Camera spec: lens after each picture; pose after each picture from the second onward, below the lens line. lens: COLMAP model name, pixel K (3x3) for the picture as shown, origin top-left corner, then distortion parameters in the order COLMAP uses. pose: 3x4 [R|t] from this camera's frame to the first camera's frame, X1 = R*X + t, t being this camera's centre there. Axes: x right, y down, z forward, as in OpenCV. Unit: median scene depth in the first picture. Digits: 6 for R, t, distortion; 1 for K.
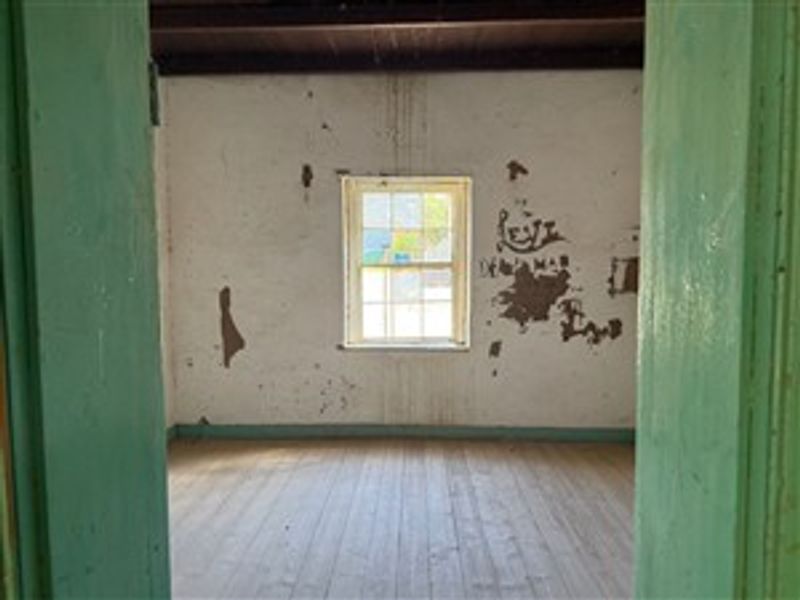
lens RADIAL K [[558.1, 0, 401.7], [0, 558.1, 299.7], [0, 0, 1]] dist [0.031812, -0.038162]
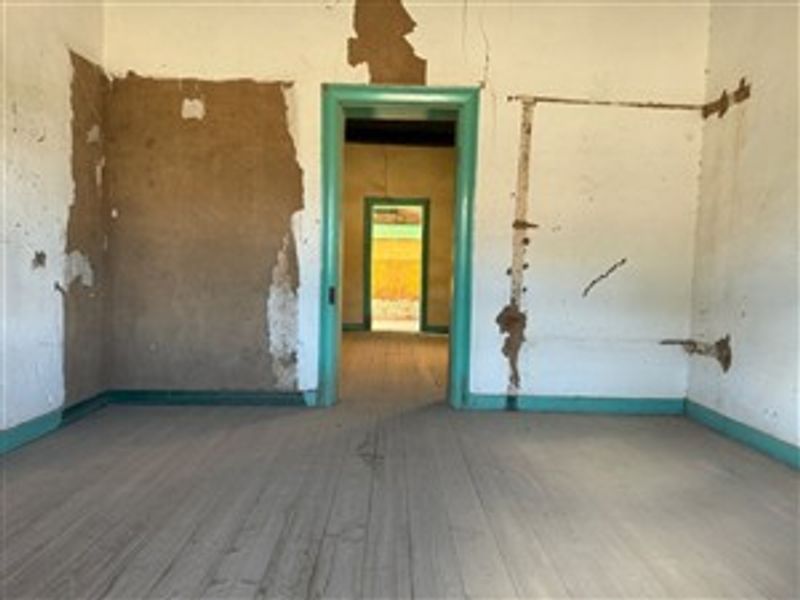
lens RADIAL K [[558.1, 0, 401.7], [0, 558.1, 299.7], [0, 0, 1]] dist [0.031812, -0.038162]
pose [[-0.998843, -0.012772, -0.046373, 0.040705], [-0.018420, 0.992175, 0.123488, 0.068259], [0.044433, 0.124199, -0.991262, 1.637273]]
